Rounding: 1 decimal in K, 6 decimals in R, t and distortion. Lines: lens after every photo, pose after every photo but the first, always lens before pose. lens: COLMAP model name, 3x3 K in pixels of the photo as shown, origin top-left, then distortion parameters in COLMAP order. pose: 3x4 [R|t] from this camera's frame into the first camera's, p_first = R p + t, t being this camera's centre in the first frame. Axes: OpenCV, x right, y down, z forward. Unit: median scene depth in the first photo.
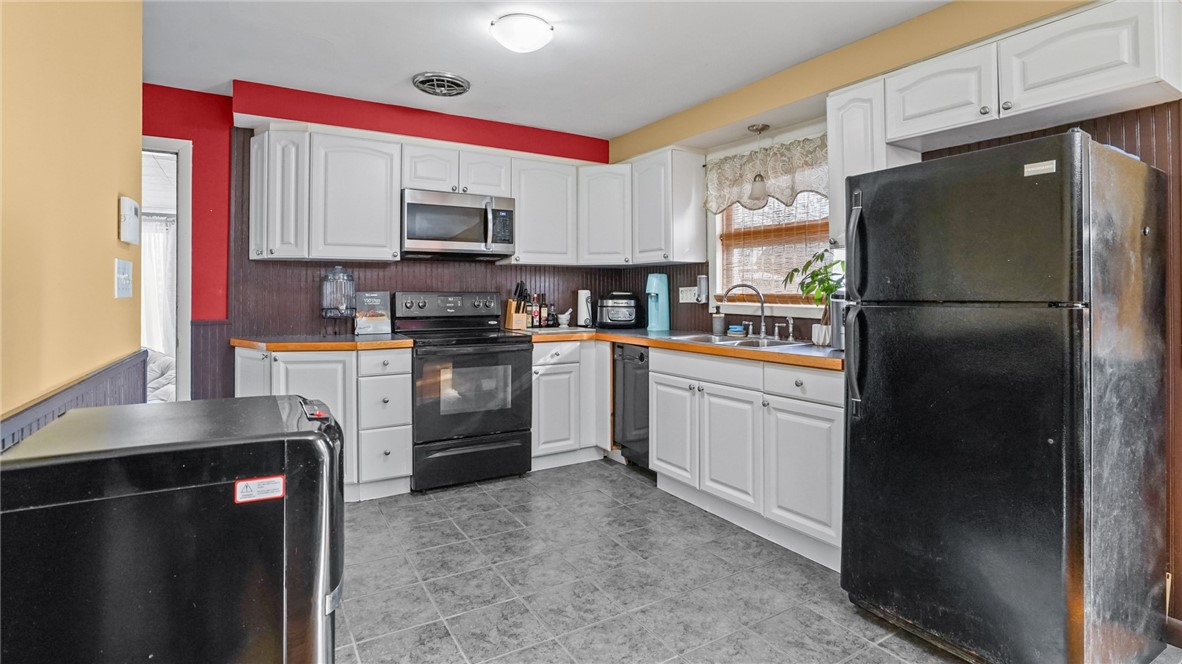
lens RADIAL K [[561.1, 0, 610.8], [0, 561.1, 286.4], [0, 0, 1]] dist [-0.048251, 0.016309]
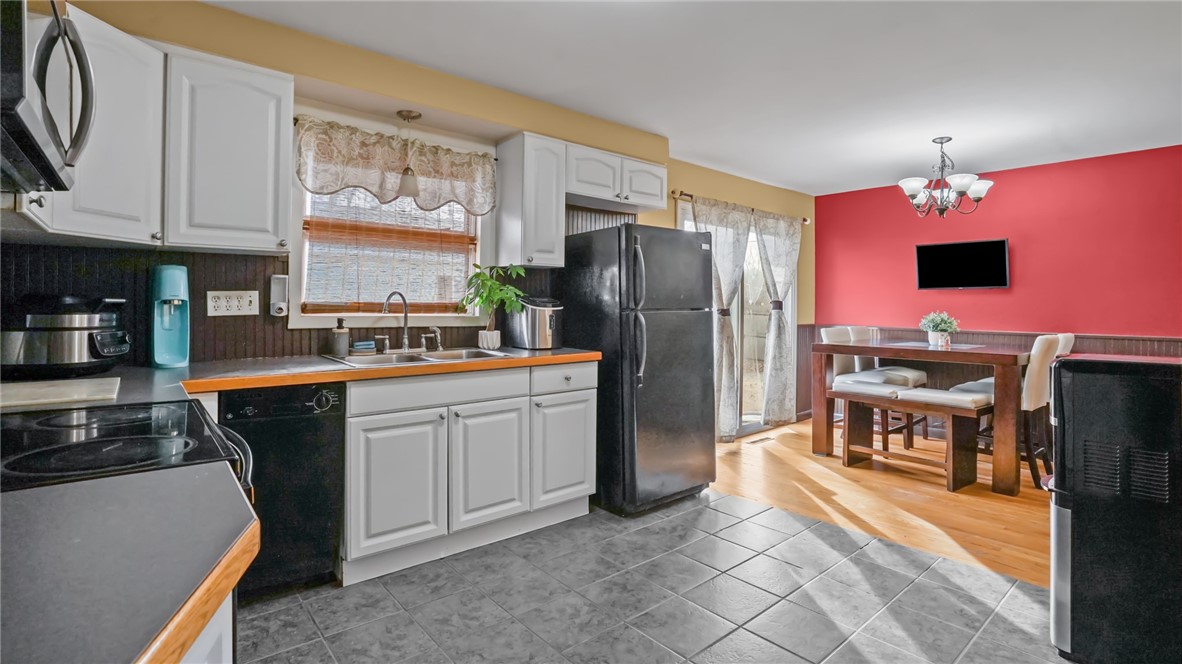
lens RADIAL K [[561.1, 0, 588.4], [0, 561.1, 299.1], [0, 0, 1]] dist [-0.048251, 0.016309]
pose [[-0.131242, 0.005359, 0.991336, -0.649725], [-0.019847, 0.999771, -0.008033, 0.009569], [-0.991152, -0.020729, -0.131106, 0.834899]]
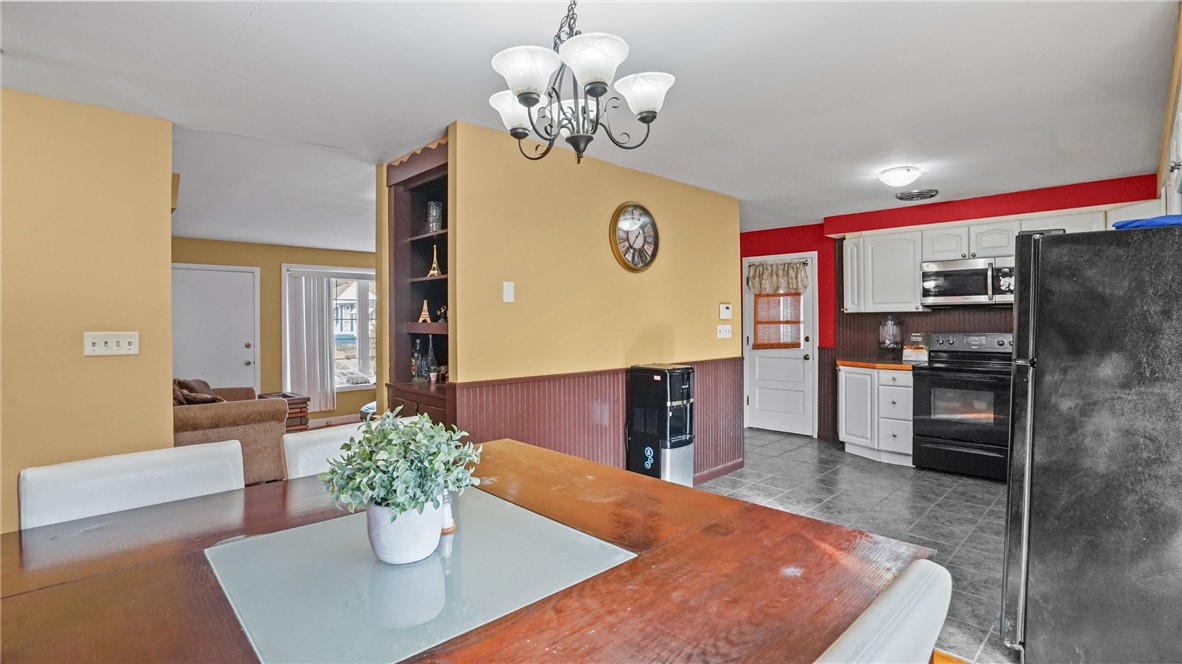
lens RADIAL K [[561.1, 0, 595.1], [0, 561.1, 328.0], [0, 0, 1]] dist [-0.048251, 0.016309]
pose [[0.212779, 0.011008, -0.977038, 0.902016], [0.019301, 0.999694, 0.015467, -0.044009], [0.976910, -0.022149, 0.212501, -0.152183]]
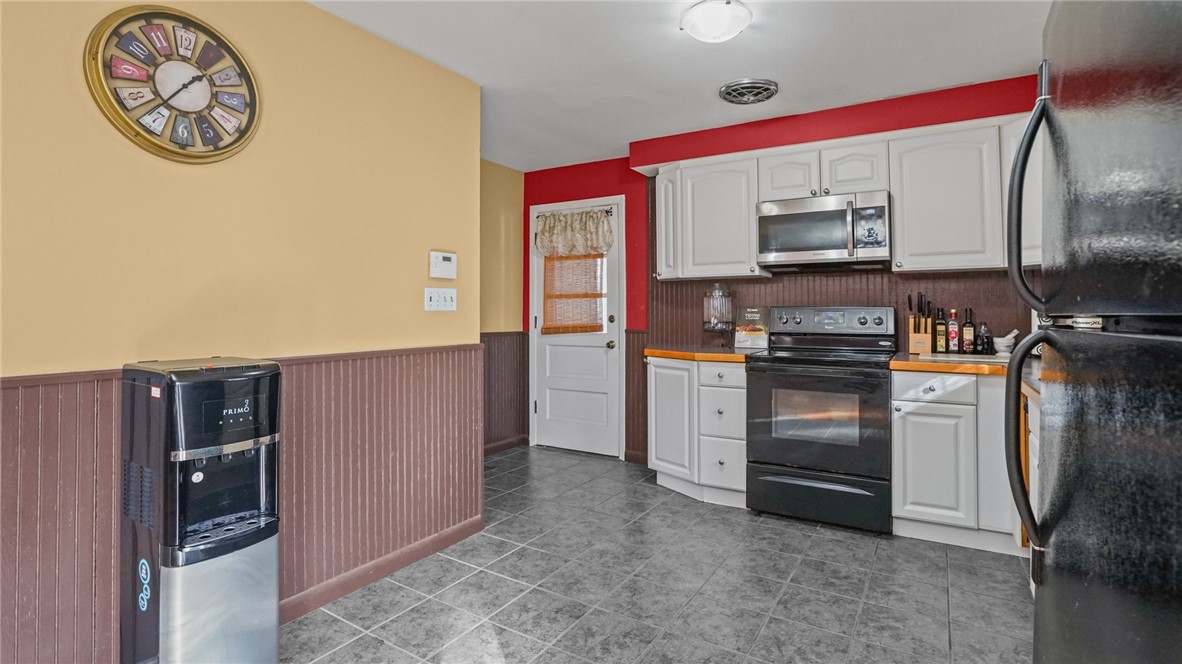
lens RADIAL K [[561.1, 0, 592.2], [0, 561.1, 301.7], [0, 0, 1]] dist [-0.048251, 0.016309]
pose [[0.429562, -0.015671, -0.902902, 0.416706], [0.013372, 0.999850, -0.010992, 0.008346], [0.902939, -0.007352, 0.429707, 0.319813]]
